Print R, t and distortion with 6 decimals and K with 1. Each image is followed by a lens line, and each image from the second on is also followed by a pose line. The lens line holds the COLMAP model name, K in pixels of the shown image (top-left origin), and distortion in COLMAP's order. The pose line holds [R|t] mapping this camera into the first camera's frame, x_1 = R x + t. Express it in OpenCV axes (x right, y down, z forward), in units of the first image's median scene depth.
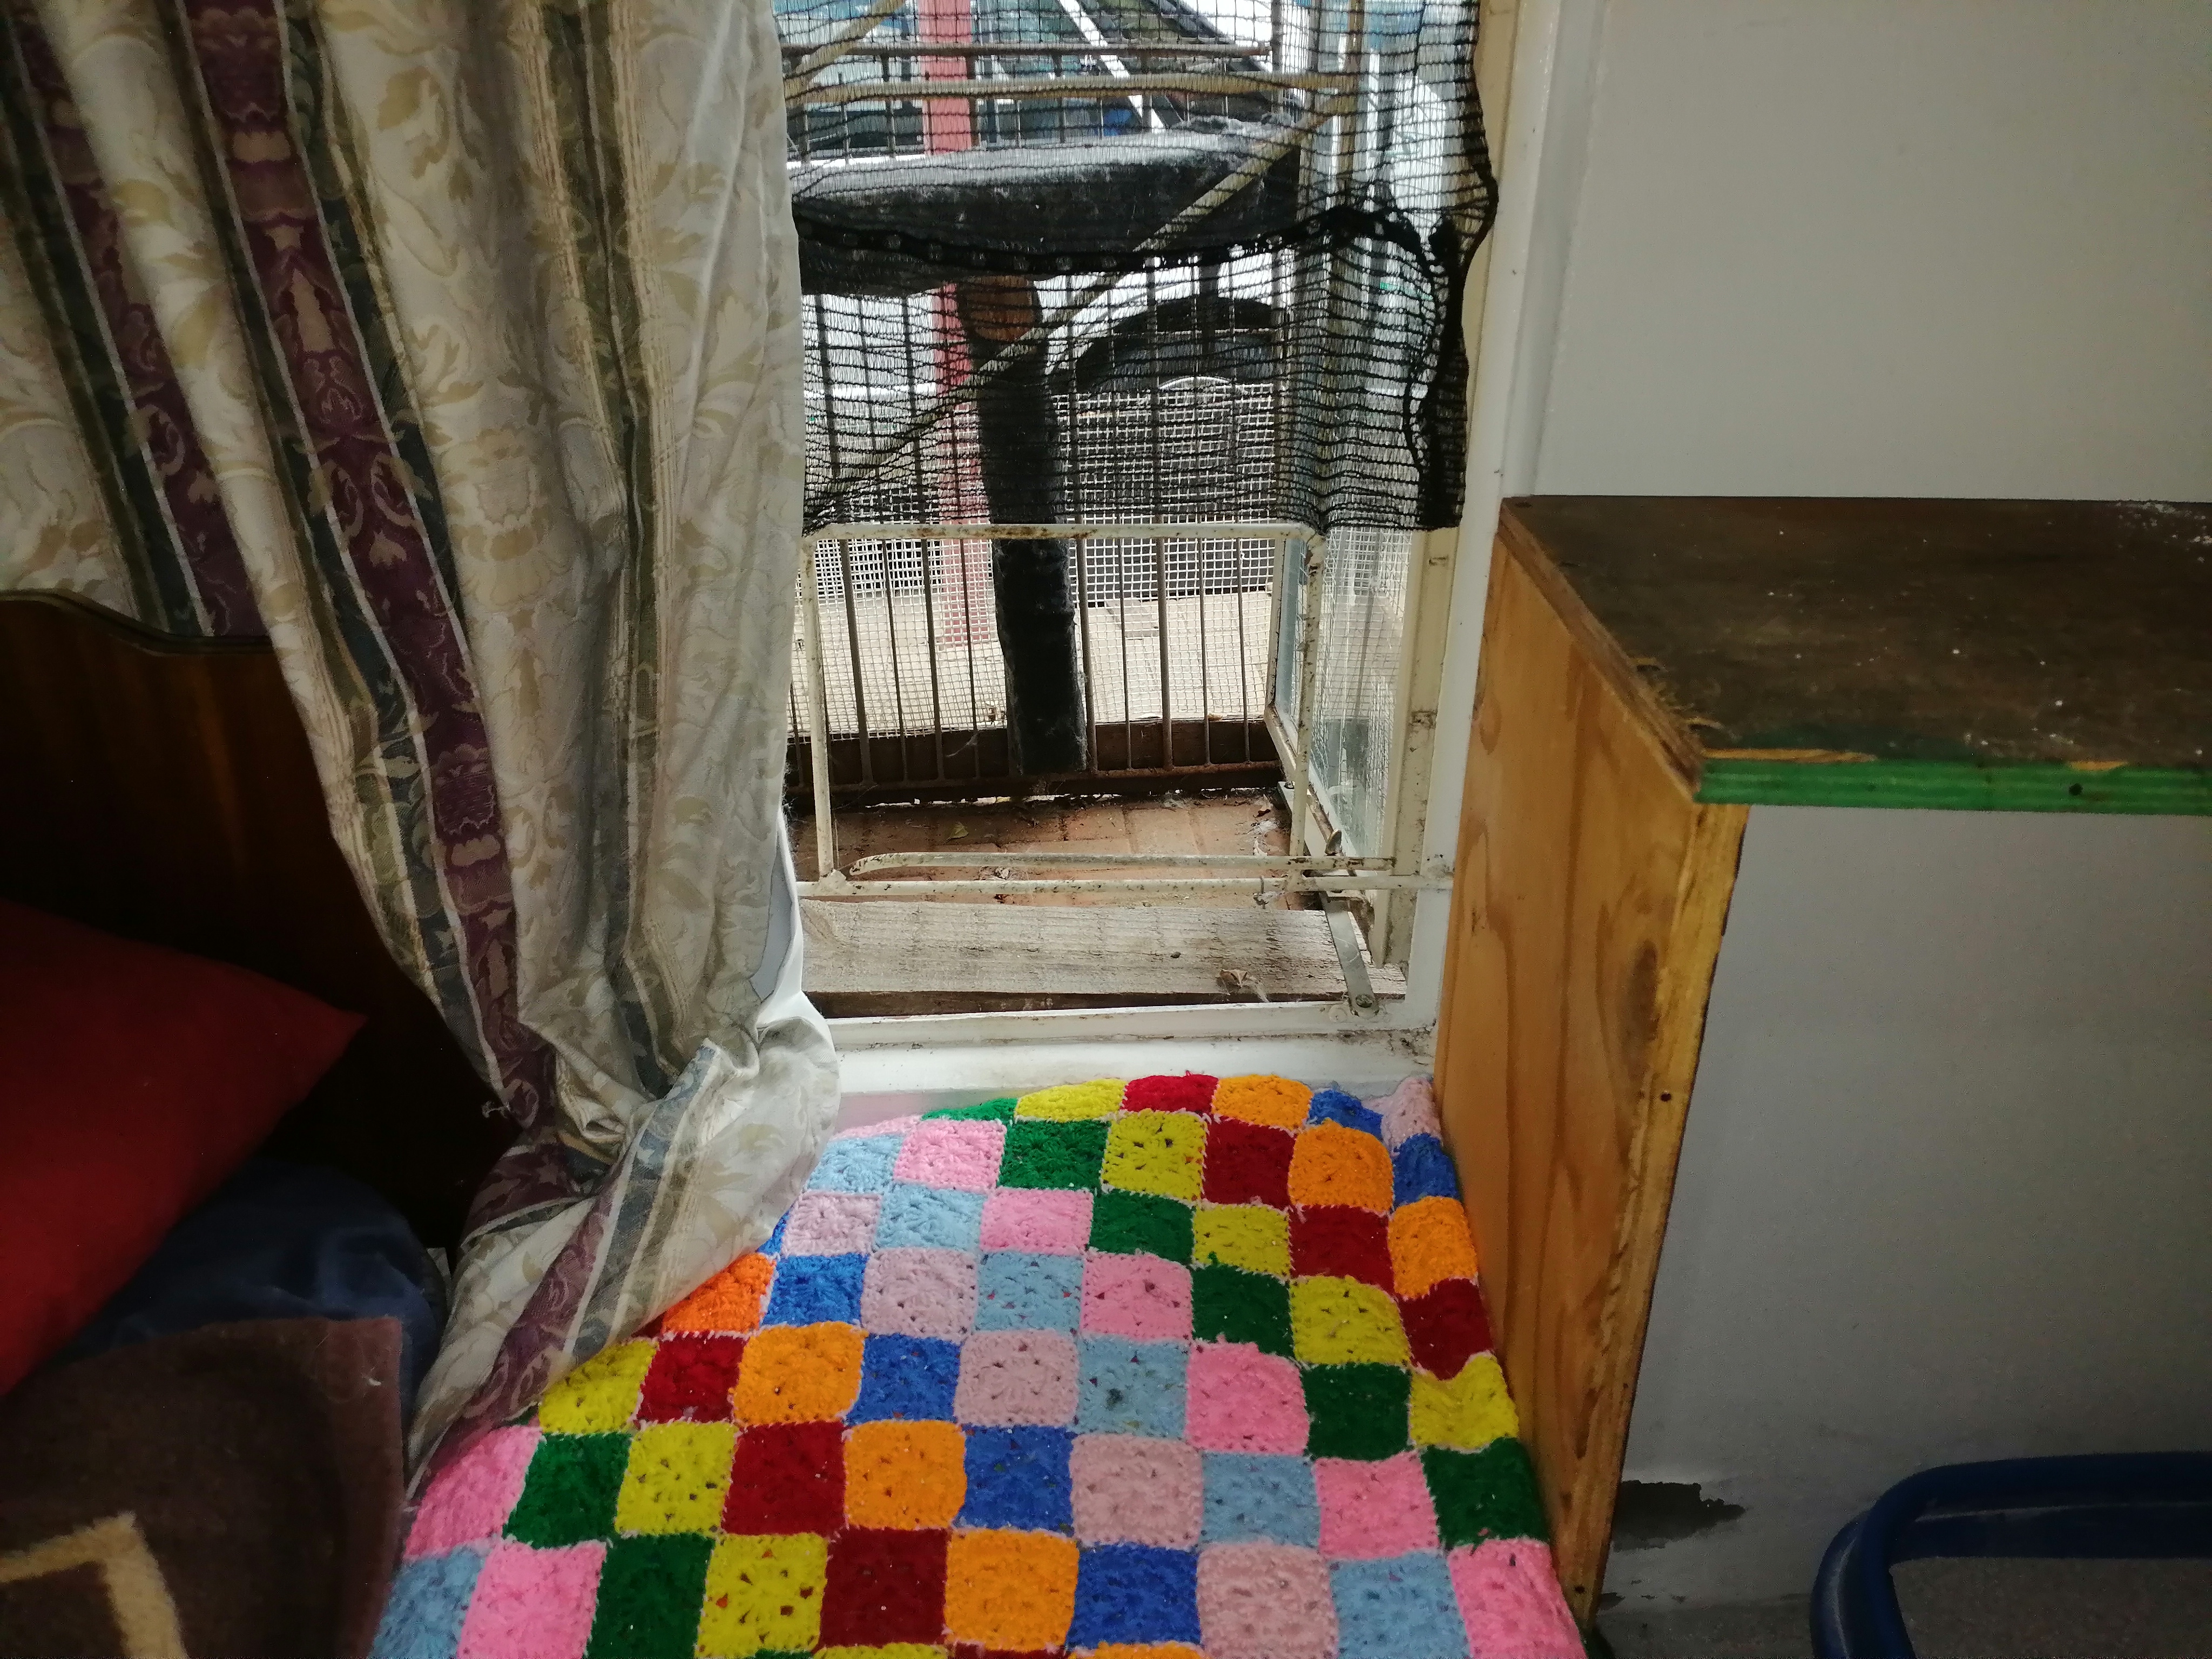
lens RADIAL K [[1678.9, 0, 1106.0], [0, 1678.9, 829.5], [0, 0, 1]] dist [0.098719, -0.120454]
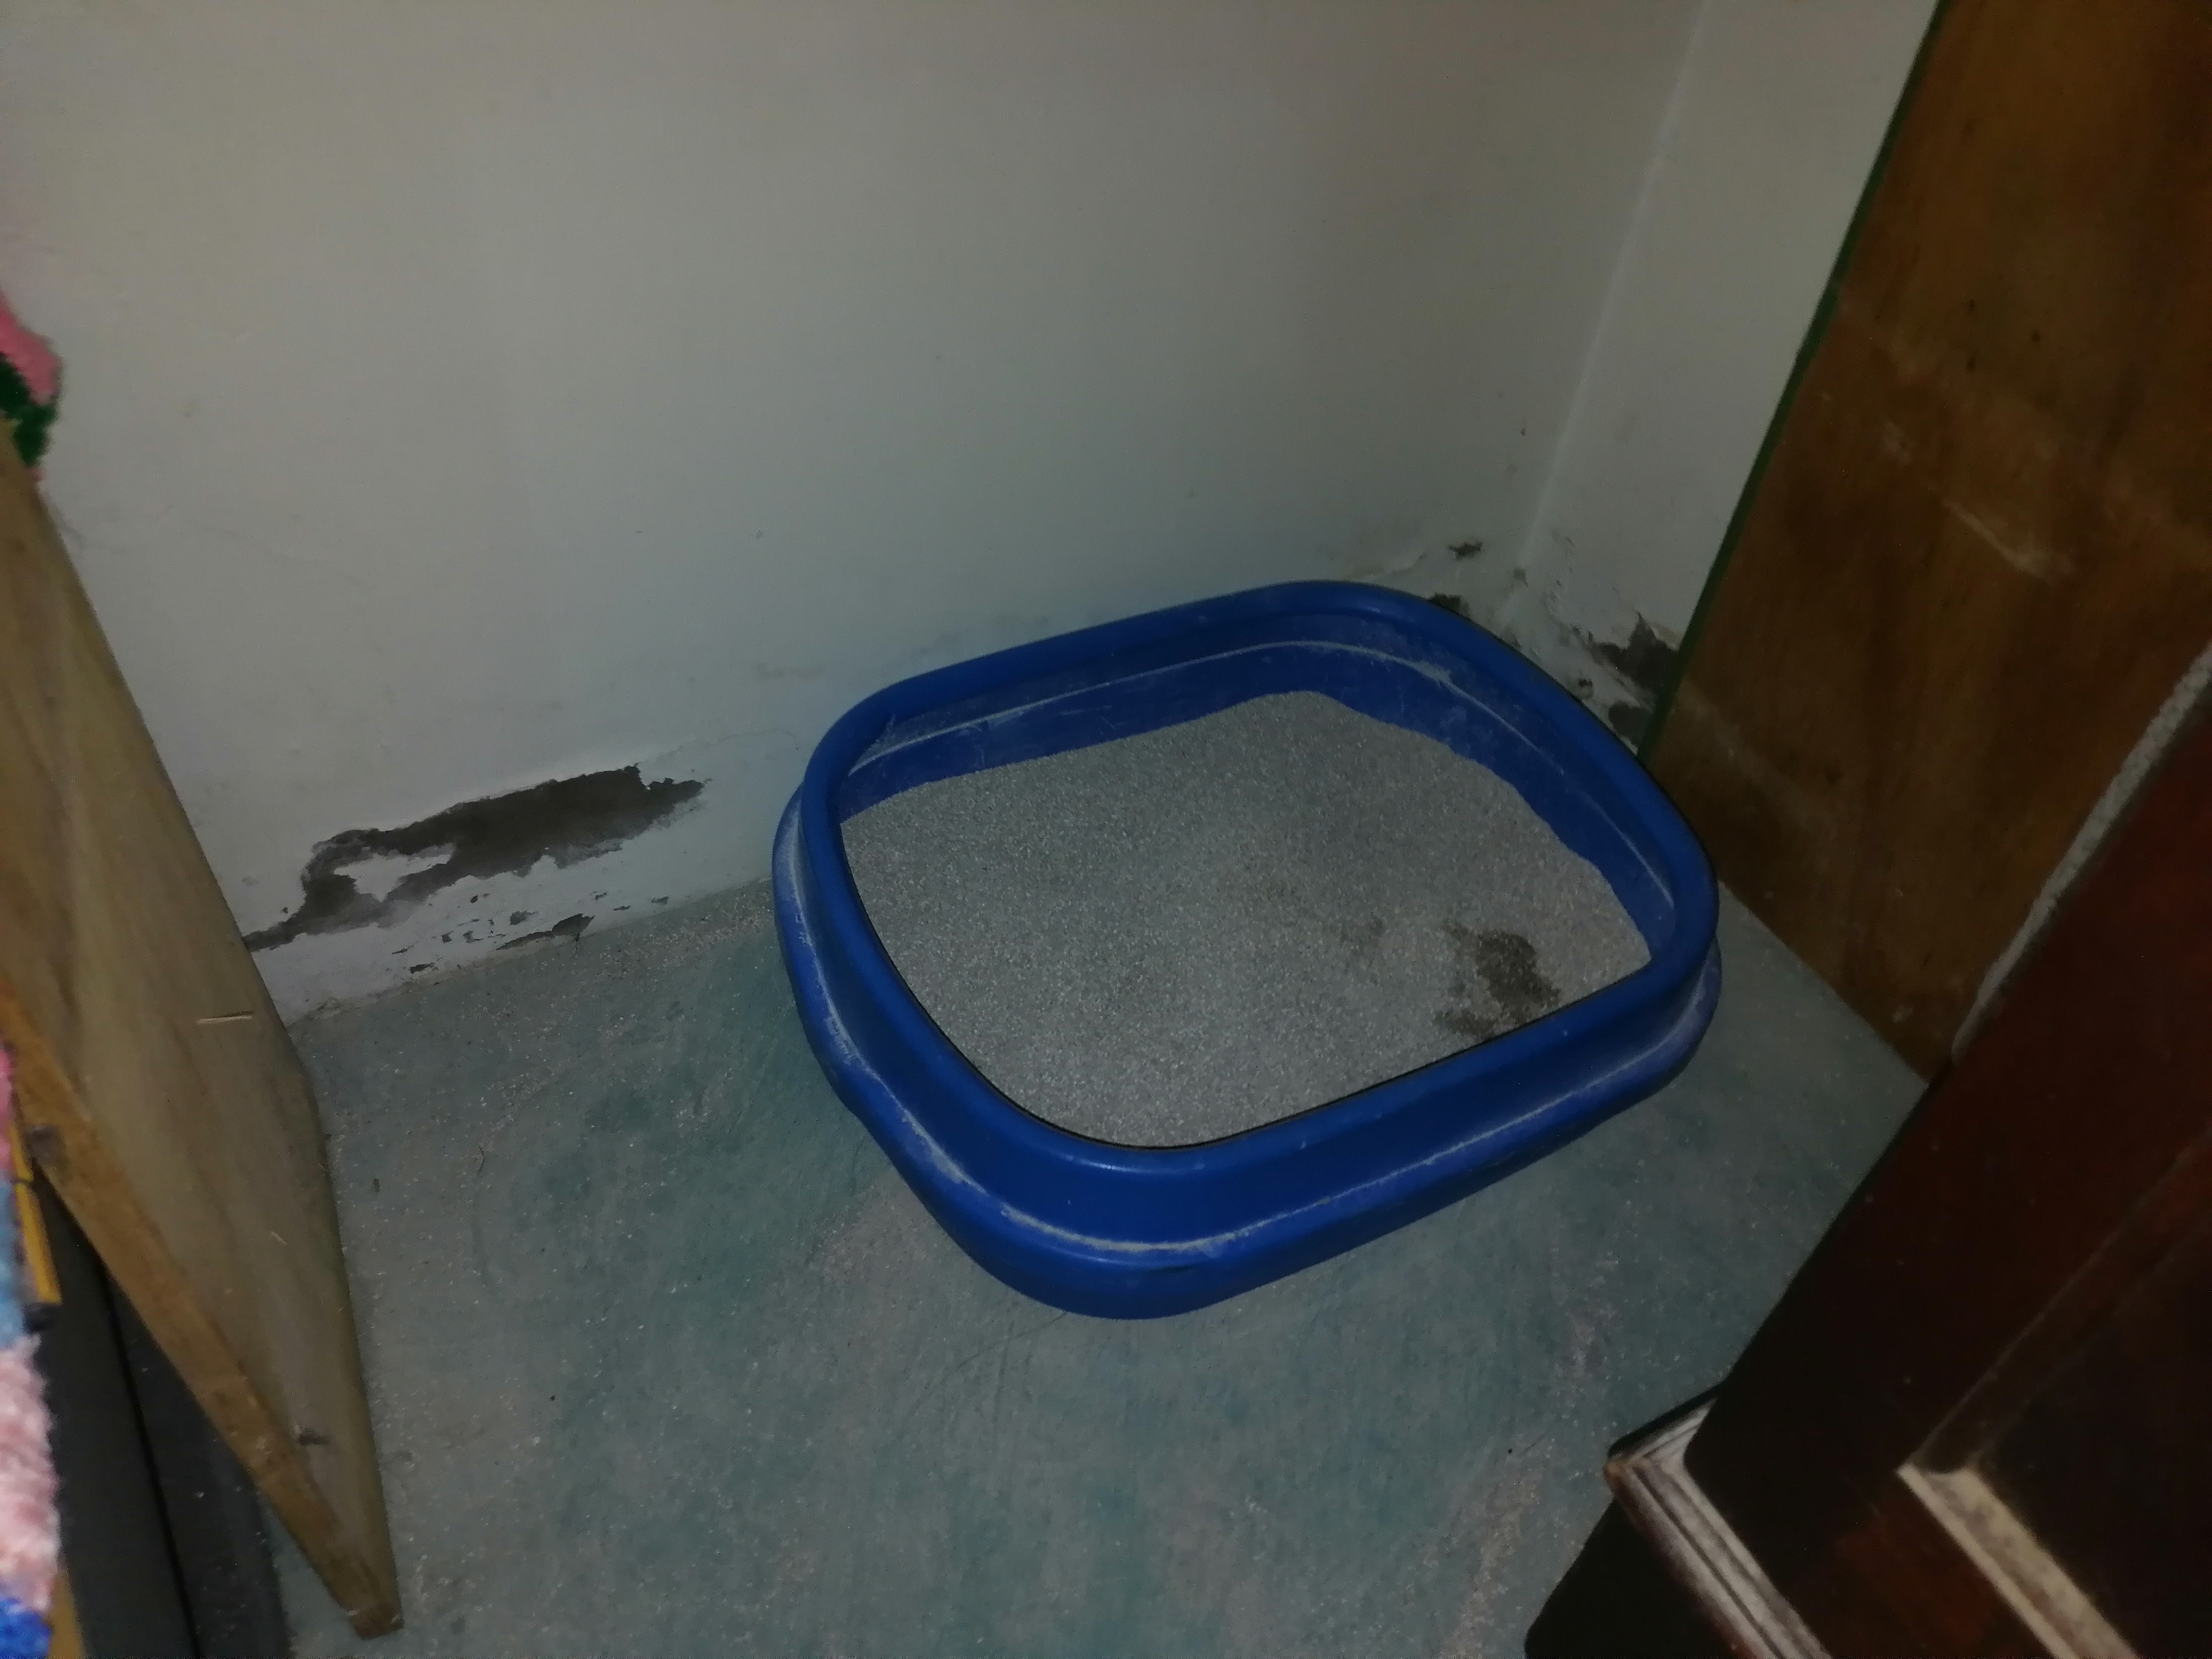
lens RADIAL K [[1678.9, 0, 1106.0], [0, 1678.9, 829.5], [0, 0, 1]] dist [0.098719, -0.120454]
pose [[0.904171, -0.243083, 0.351262, 0.364136], [0.115533, 0.930812, 0.346758, 0.215526], [-0.411250, -0.272946, 0.869698, 0.257803]]
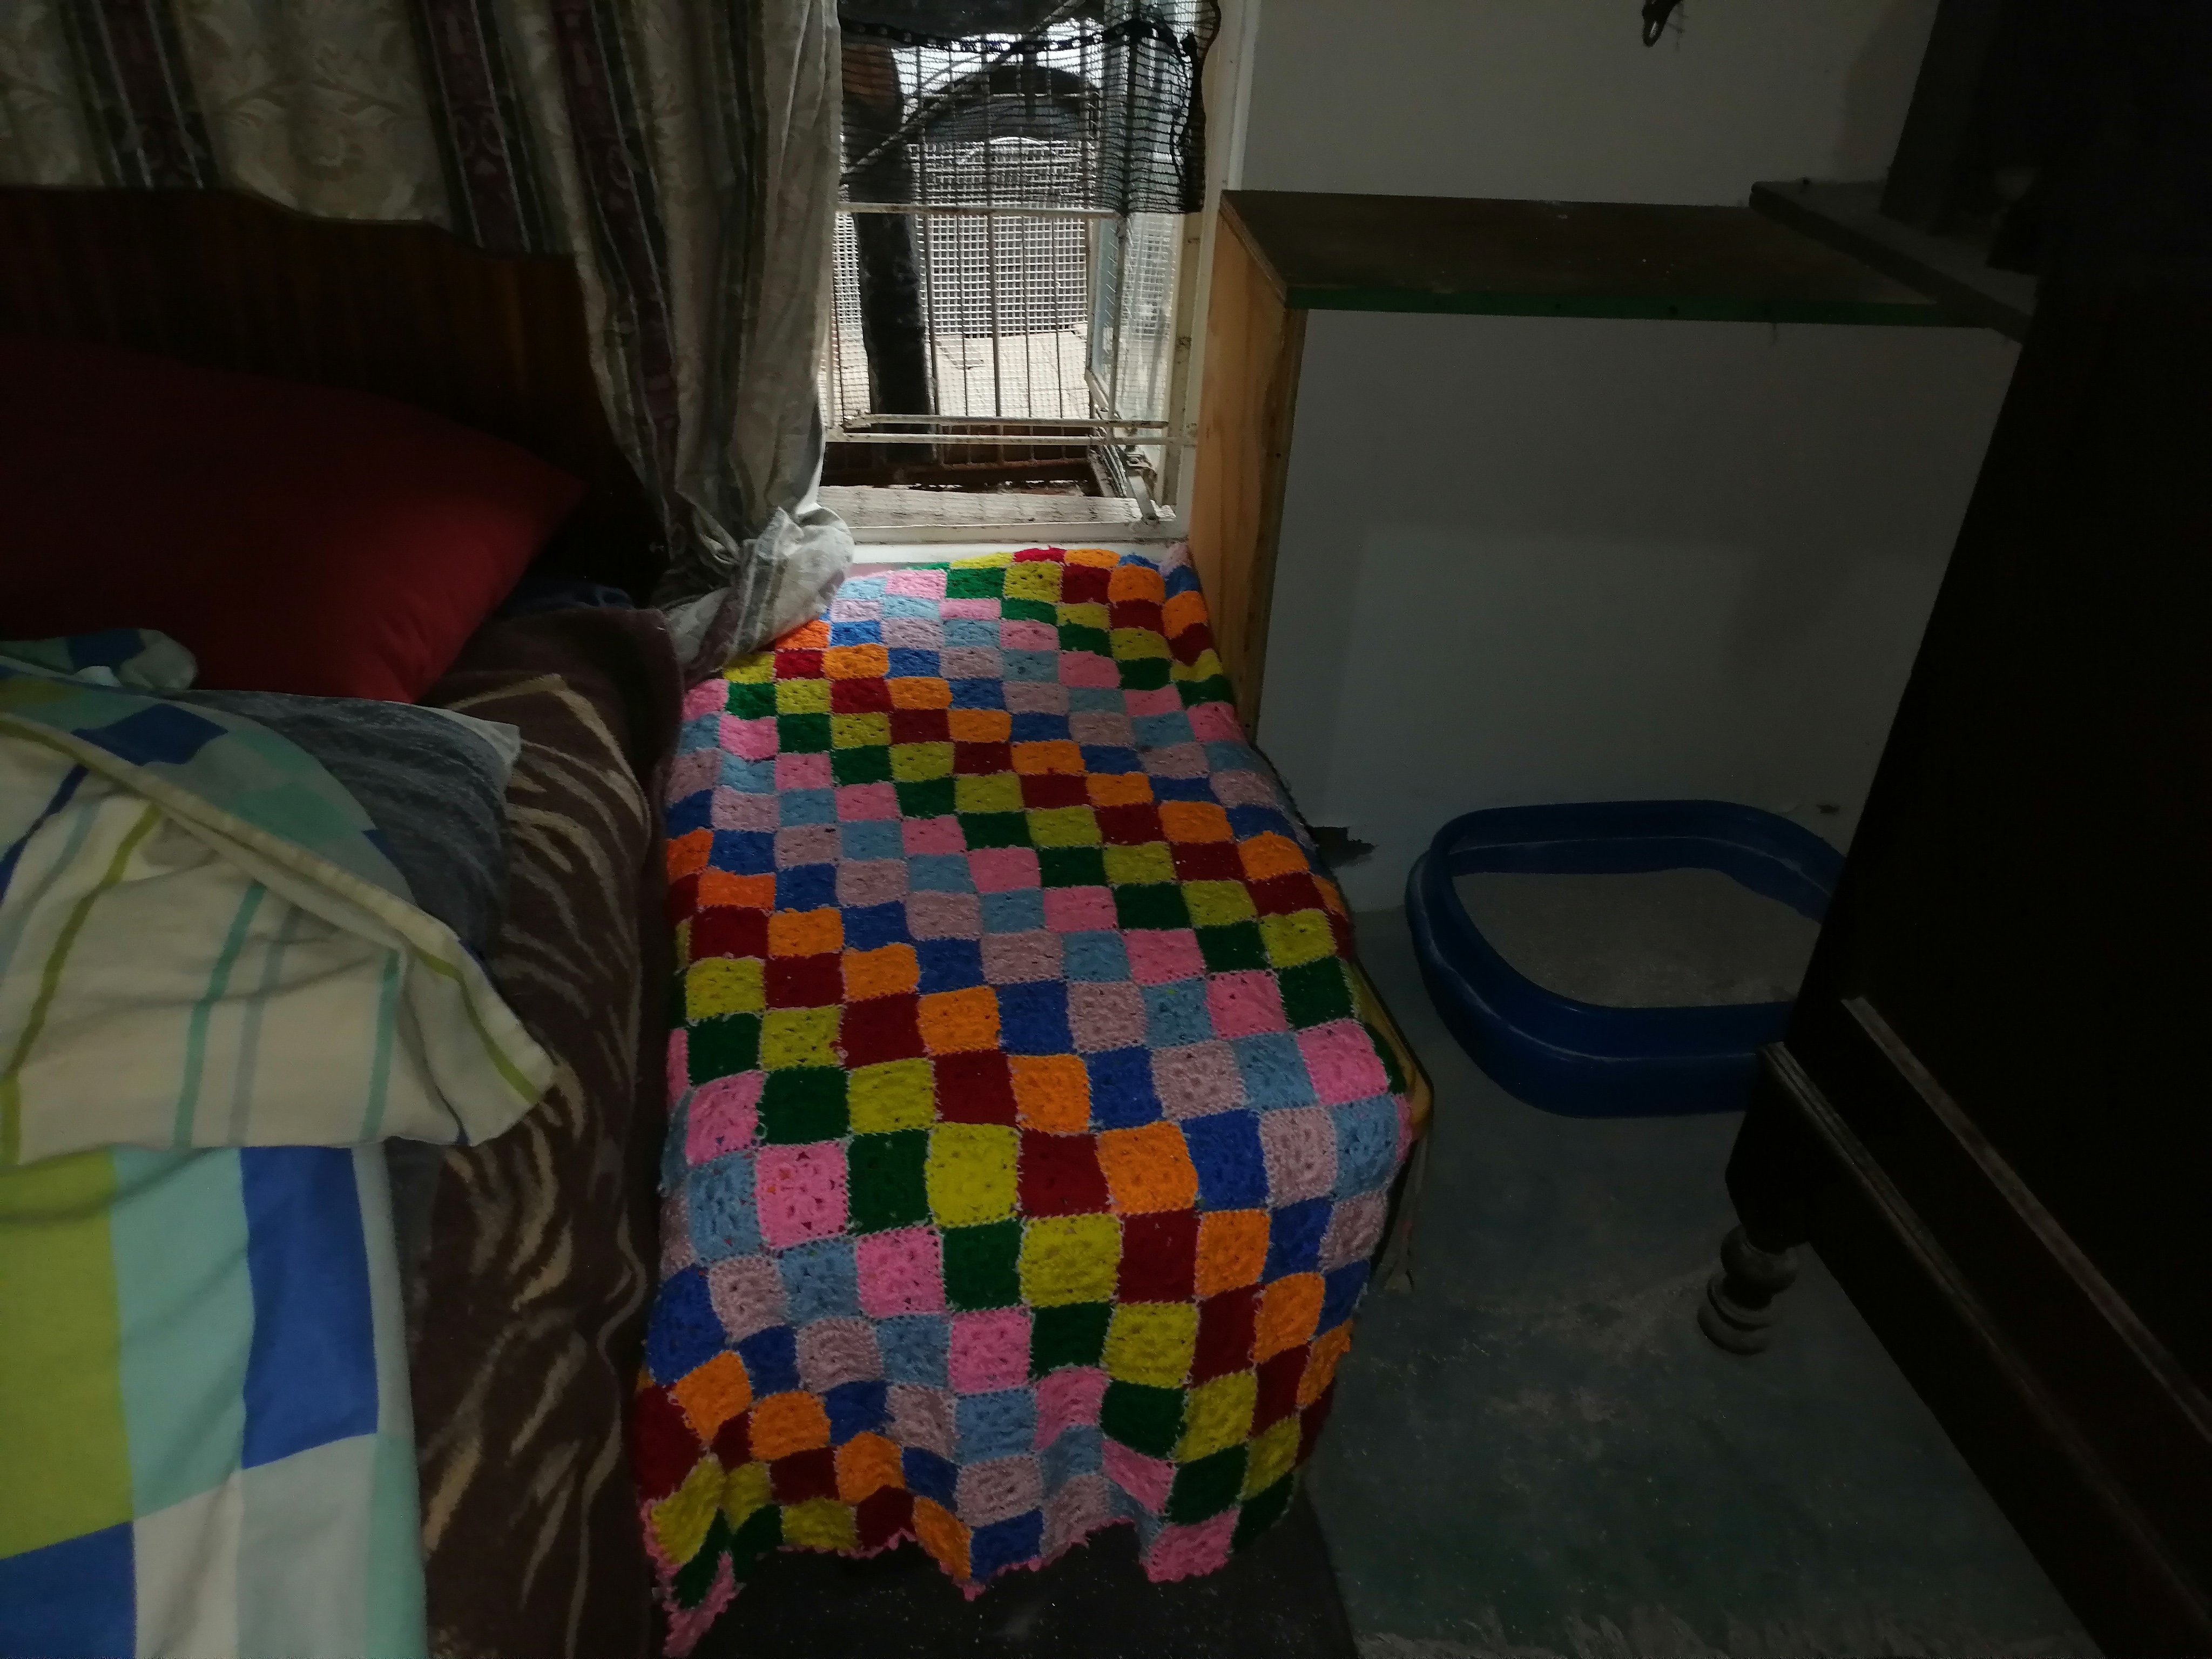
lens RADIAL K [[1678.9, 0, 1106.0], [0, 1678.9, 829.5], [0, 0, 1]] dist [0.098719, -0.120454]
pose [[0.992745, -0.019642, 0.118622, -0.119905], [0.005456, 0.992909, 0.118753, 0.262734], [-0.120113, -0.117244, 0.985813, -0.854993]]
